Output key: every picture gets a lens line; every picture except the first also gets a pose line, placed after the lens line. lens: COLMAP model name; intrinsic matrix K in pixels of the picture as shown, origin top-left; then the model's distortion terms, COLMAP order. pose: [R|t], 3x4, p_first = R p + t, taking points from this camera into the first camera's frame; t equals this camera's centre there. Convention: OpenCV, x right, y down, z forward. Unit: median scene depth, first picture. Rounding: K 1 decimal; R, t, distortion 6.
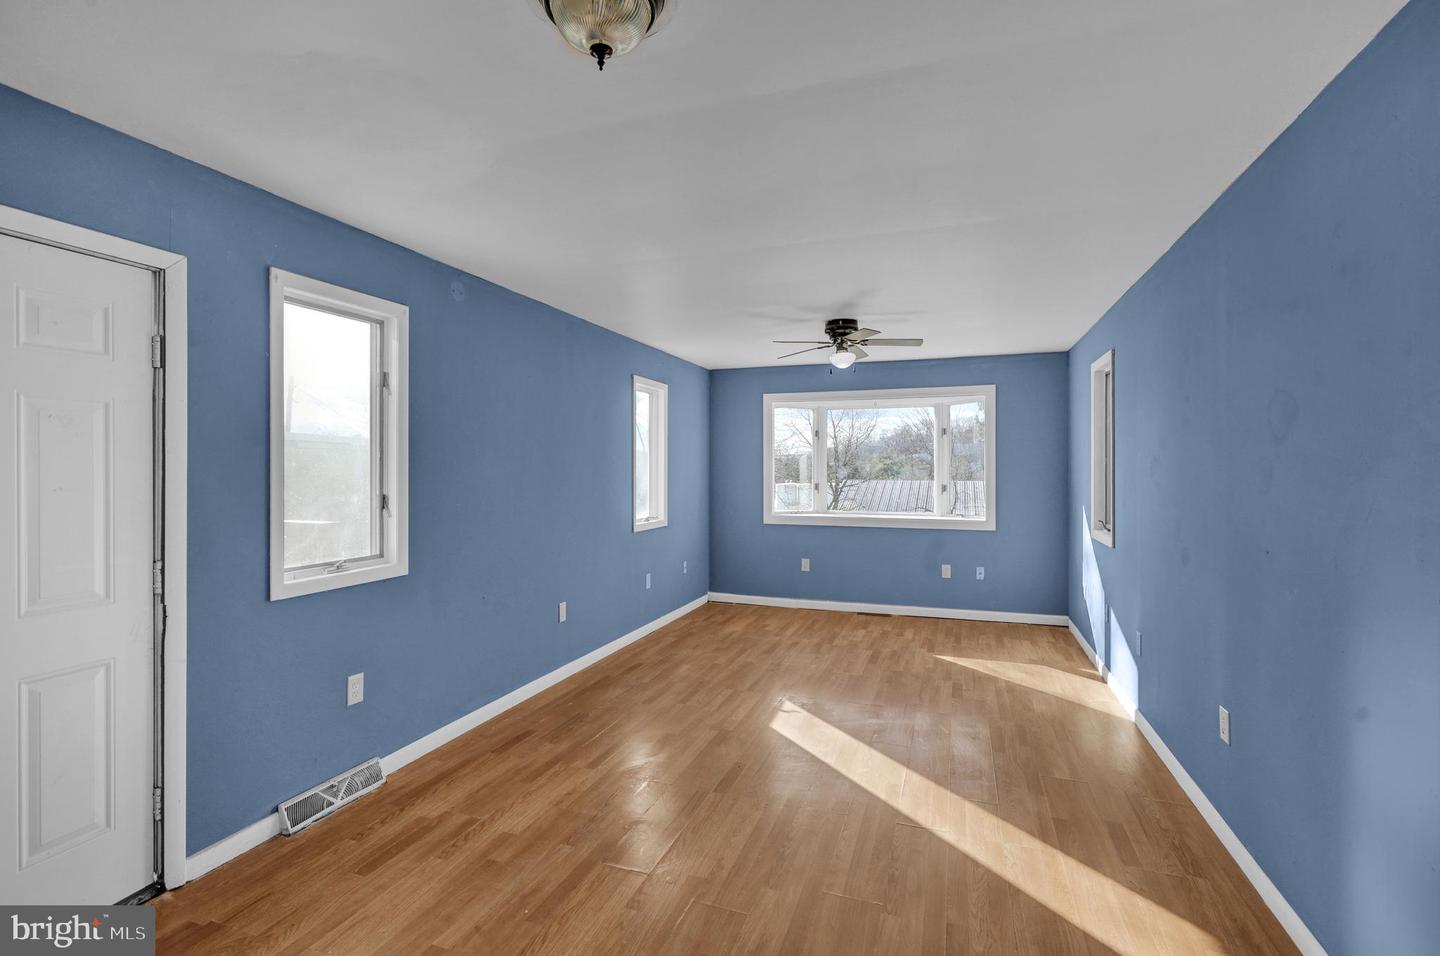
lens RADIAL K [[681.1, 0, 724.8], [0, 681.1, 478.1], [0, 0, 1]] dist [-0.004303, -0.000177]
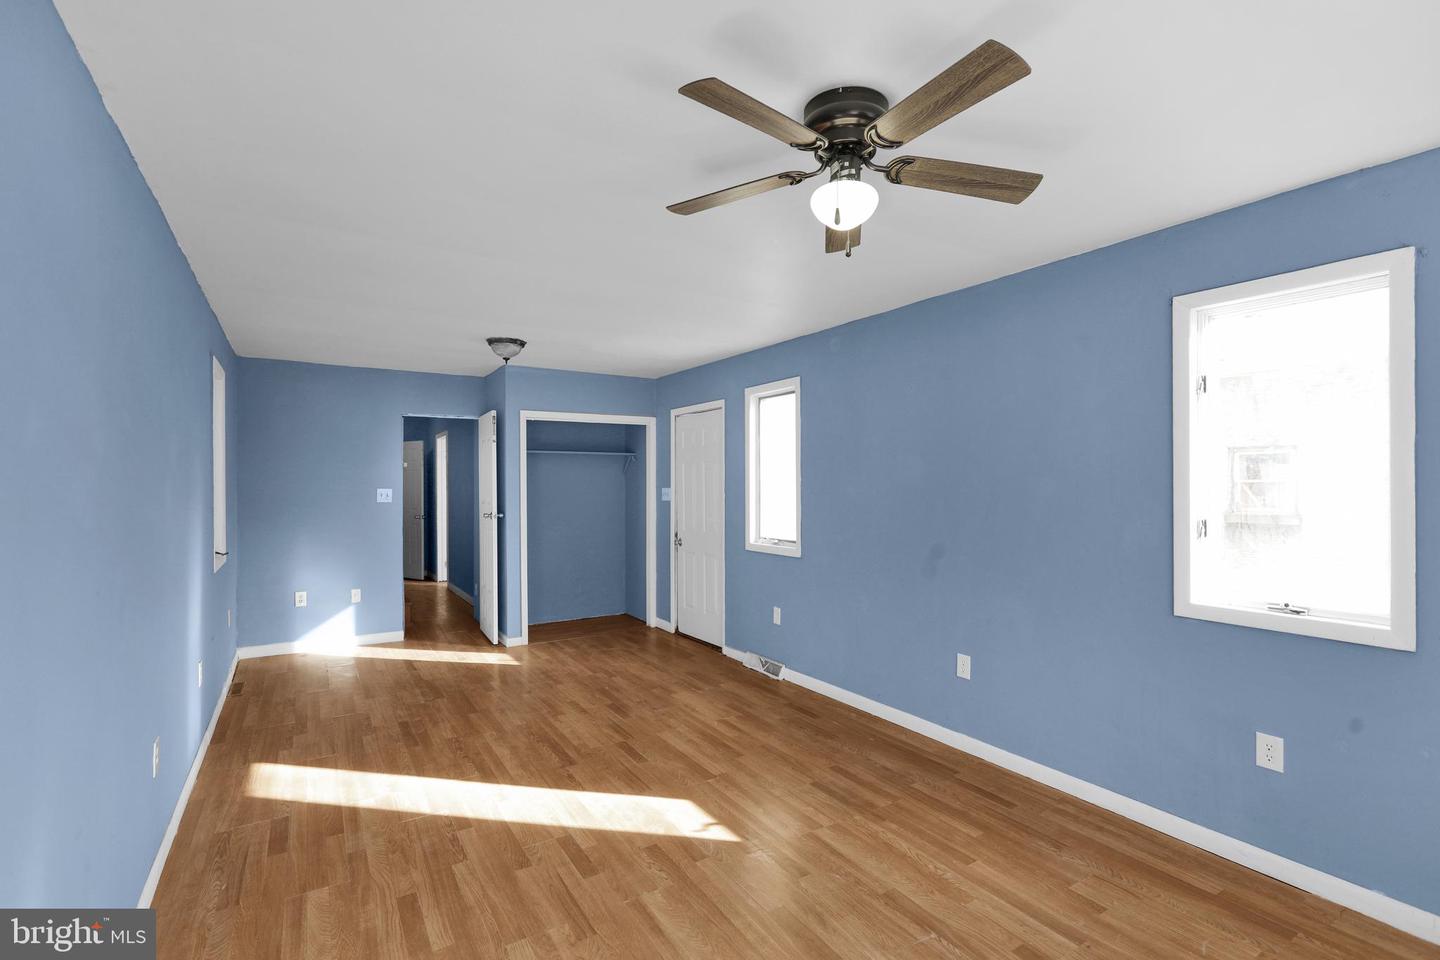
lens RADIAL K [[681.1, 0, 724.8], [0, 681.1, 480.1], [0, 0, 1]] dist [-0.004303, -0.000177]
pose [[-0.639701, -0.004909, -0.768608, 0.740453], [-0.009360, 0.999955, 0.001404, -0.028341], [0.768567, 0.008092, -0.639719, 1.714386]]
